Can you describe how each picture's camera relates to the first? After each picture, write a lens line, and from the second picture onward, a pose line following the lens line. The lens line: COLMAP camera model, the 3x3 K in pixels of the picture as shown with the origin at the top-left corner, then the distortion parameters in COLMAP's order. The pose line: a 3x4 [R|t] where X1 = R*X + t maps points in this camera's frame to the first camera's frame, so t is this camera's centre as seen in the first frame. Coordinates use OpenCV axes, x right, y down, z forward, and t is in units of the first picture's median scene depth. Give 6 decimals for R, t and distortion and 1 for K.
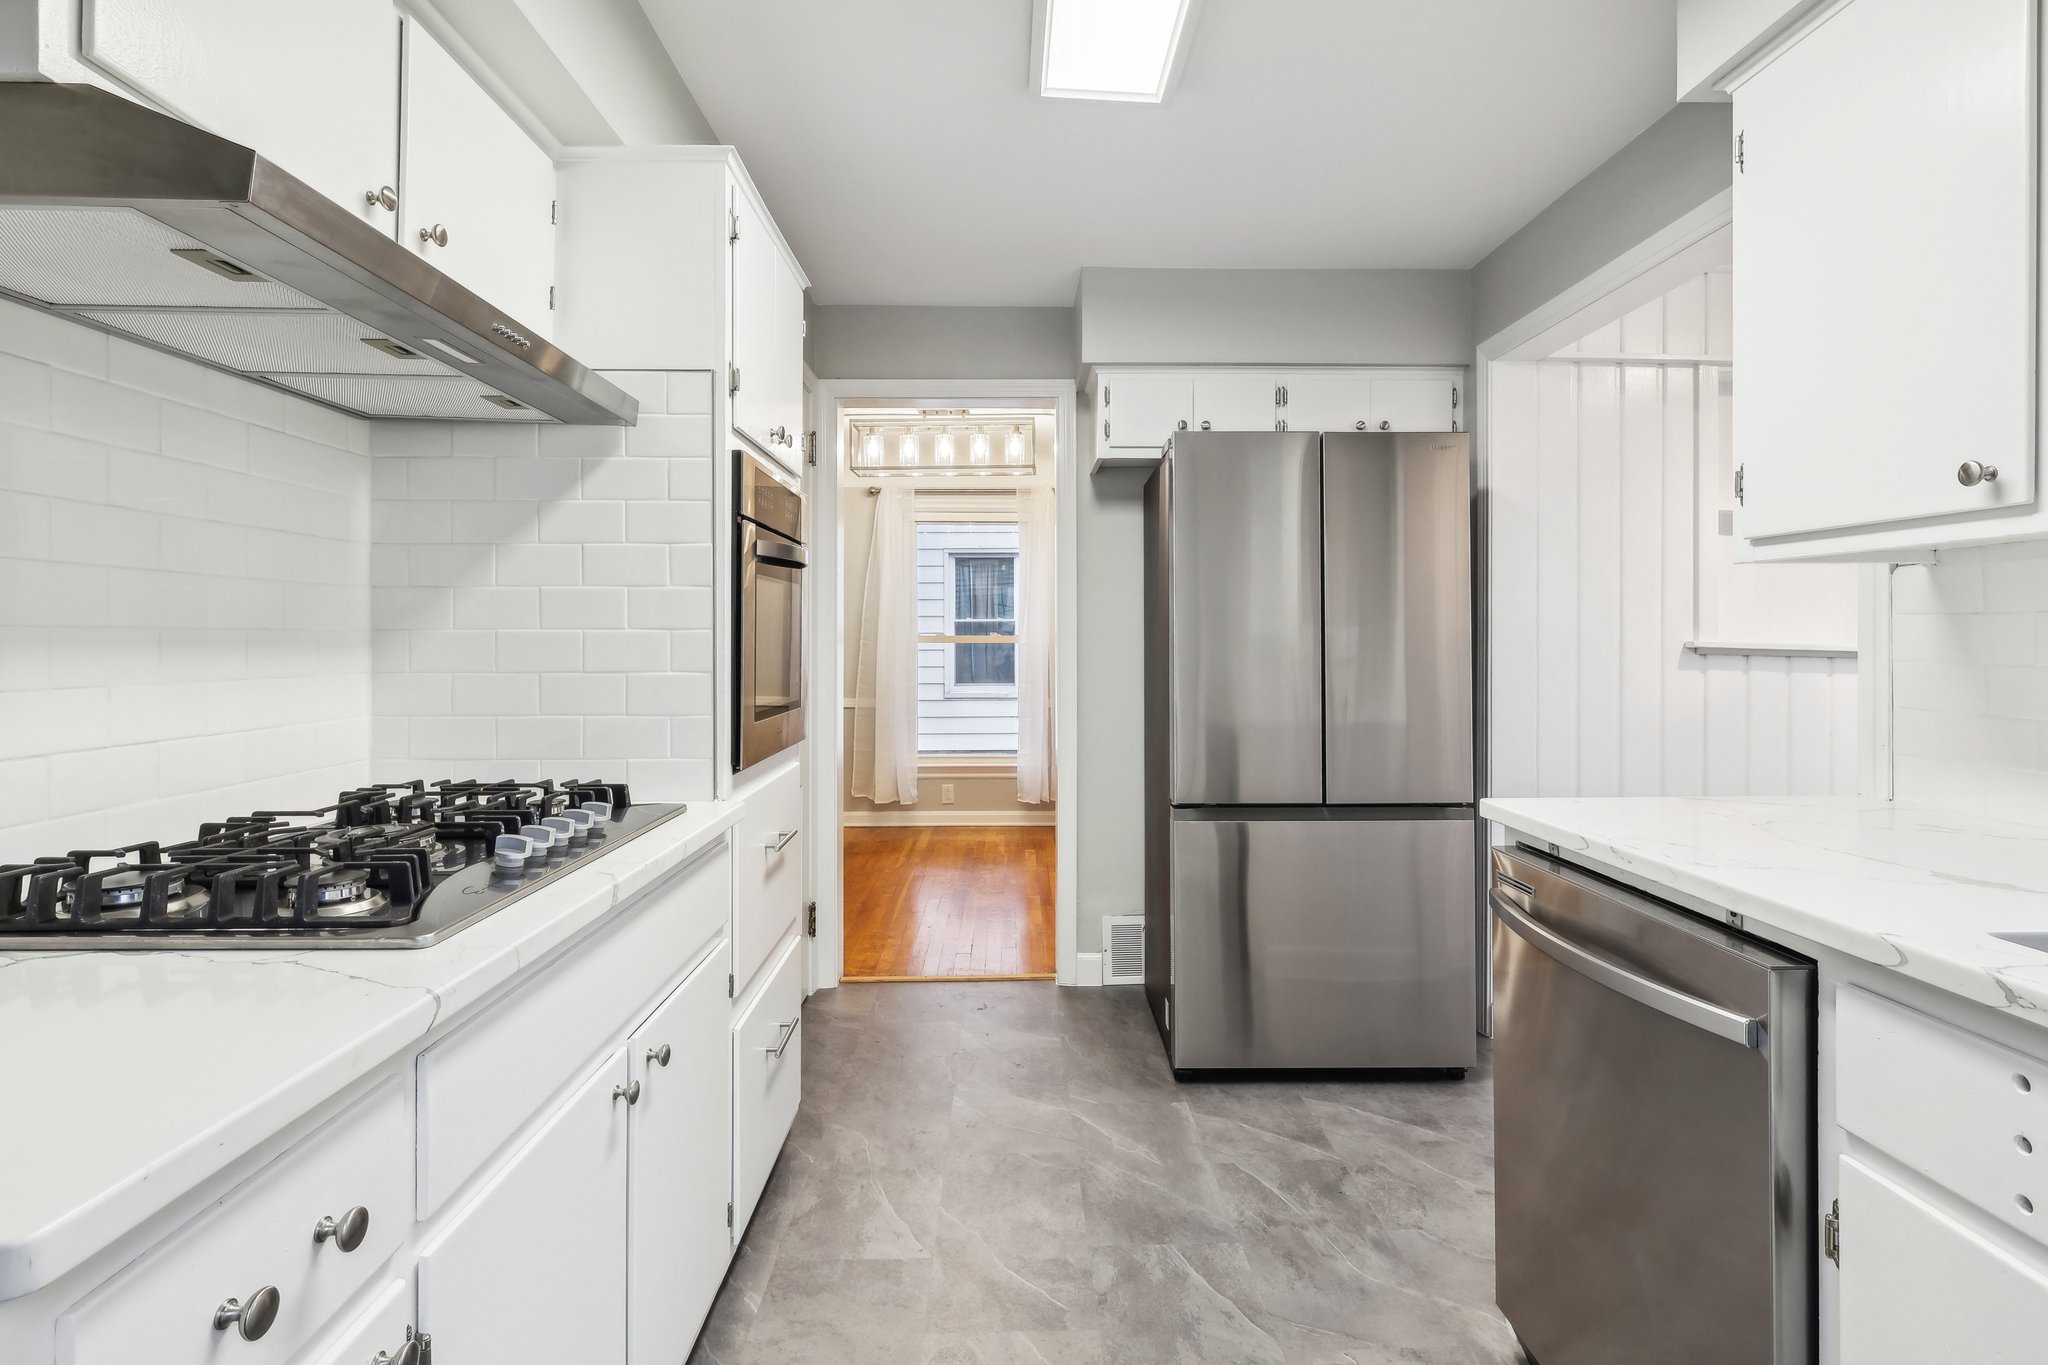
lens RADIAL K [[1006.6, 0, 1025.2], [0, 1006.6, 627.6], [0, 0, 1]] dist [0.000109, 0.000436]
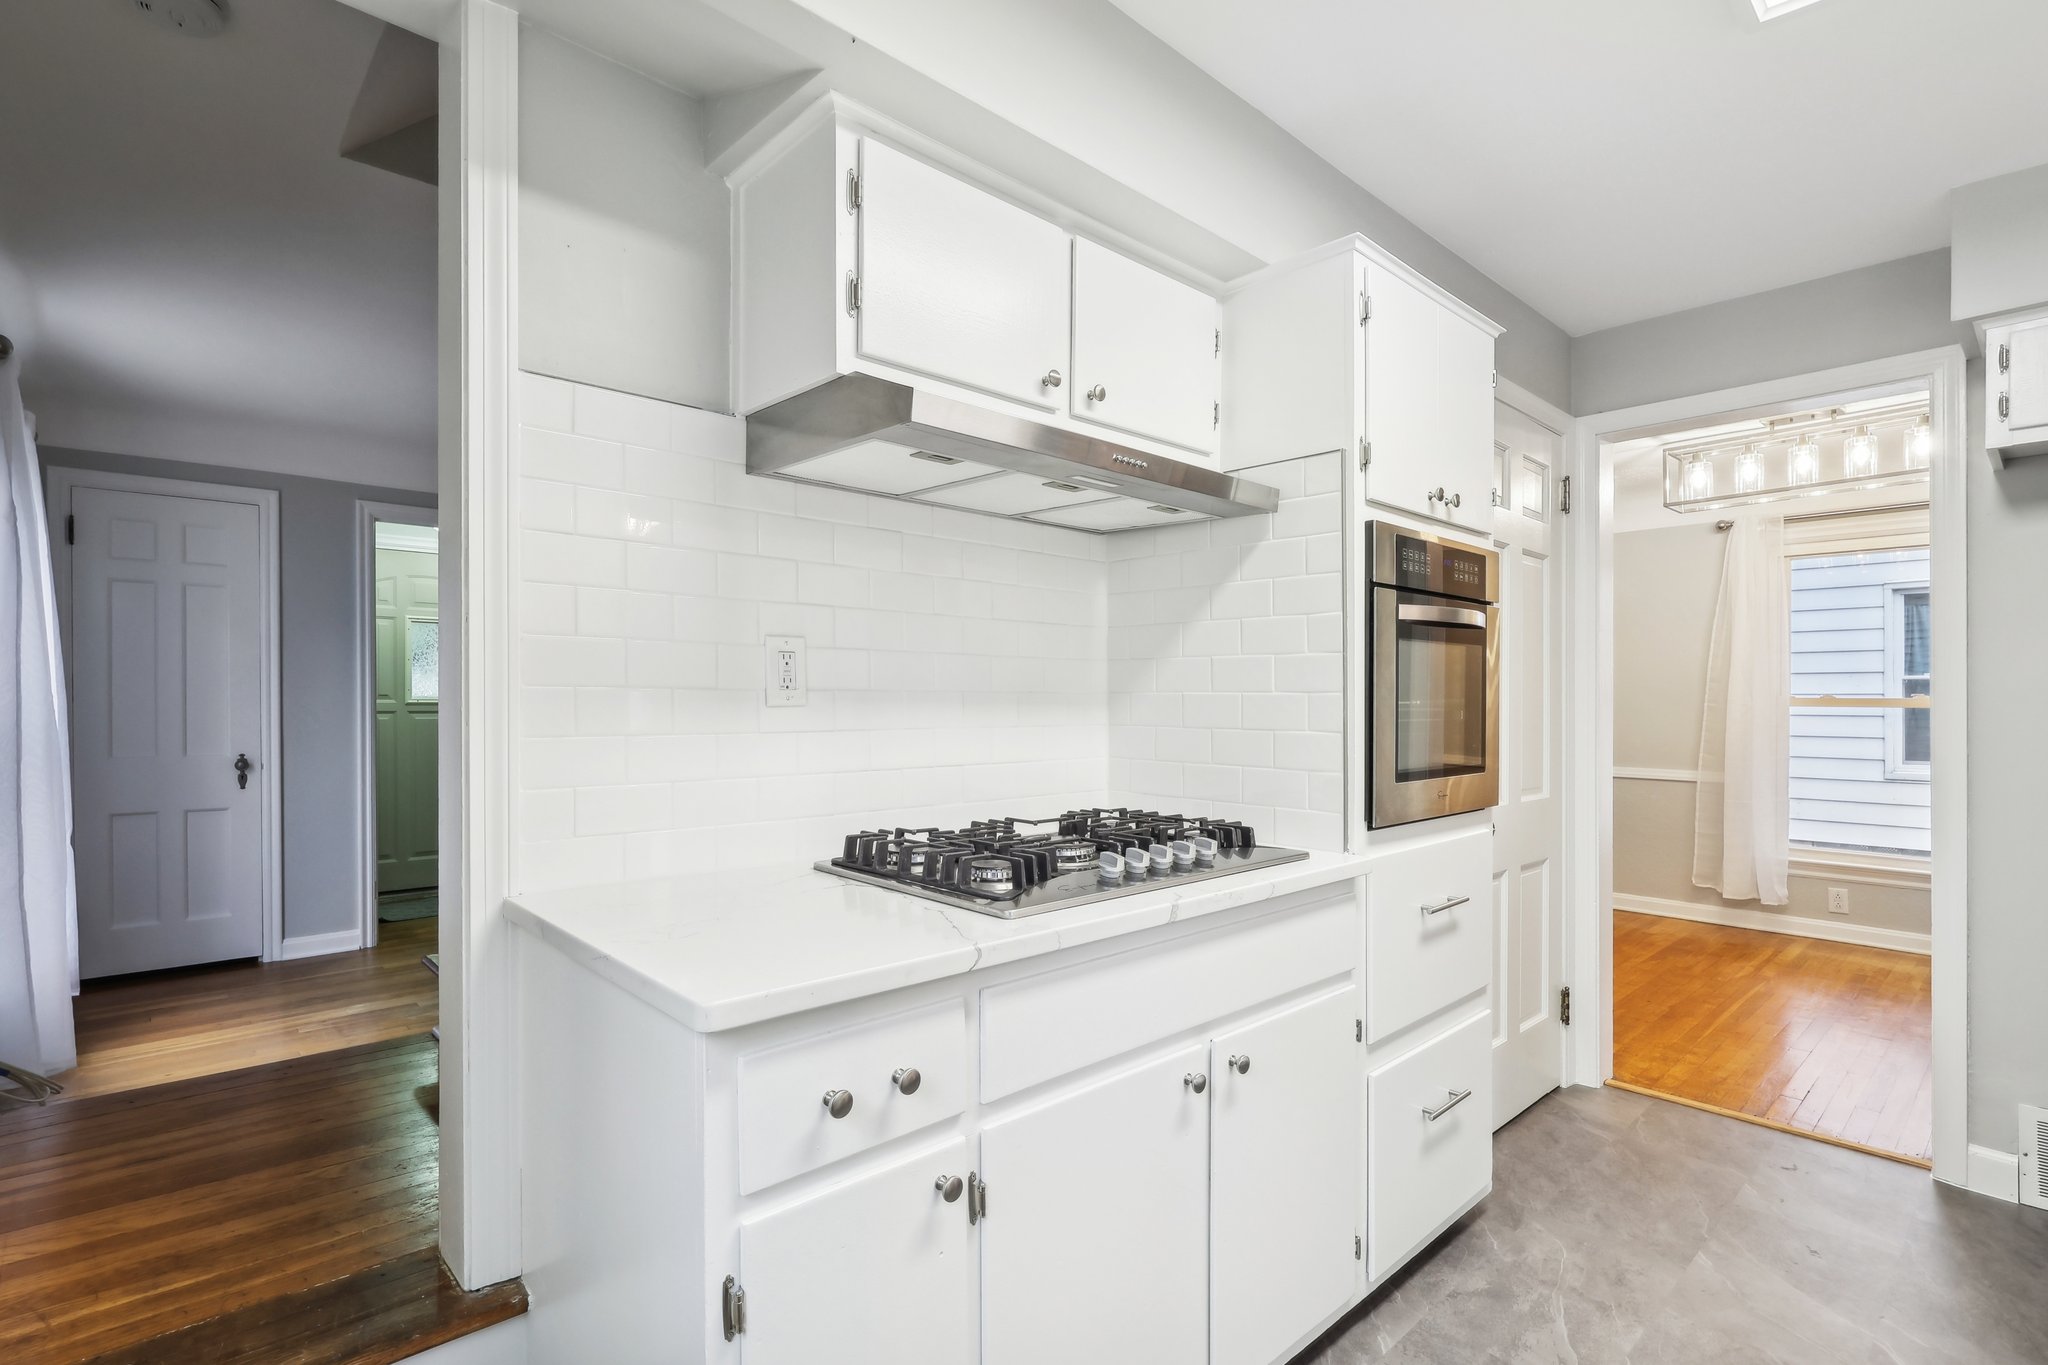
lens RADIAL K [[985.4, 0, 1024.0], [0, 985.4, 682.5], [0, 0, 1]] dist [-0.002564, 0.012367]
pose [[0.669319, -0.007349, -0.742939, 0.141435], [0.003081, 0.999970, -0.007116, -0.001048], [0.742969, 0.002474, 0.669321, 0.028450]]
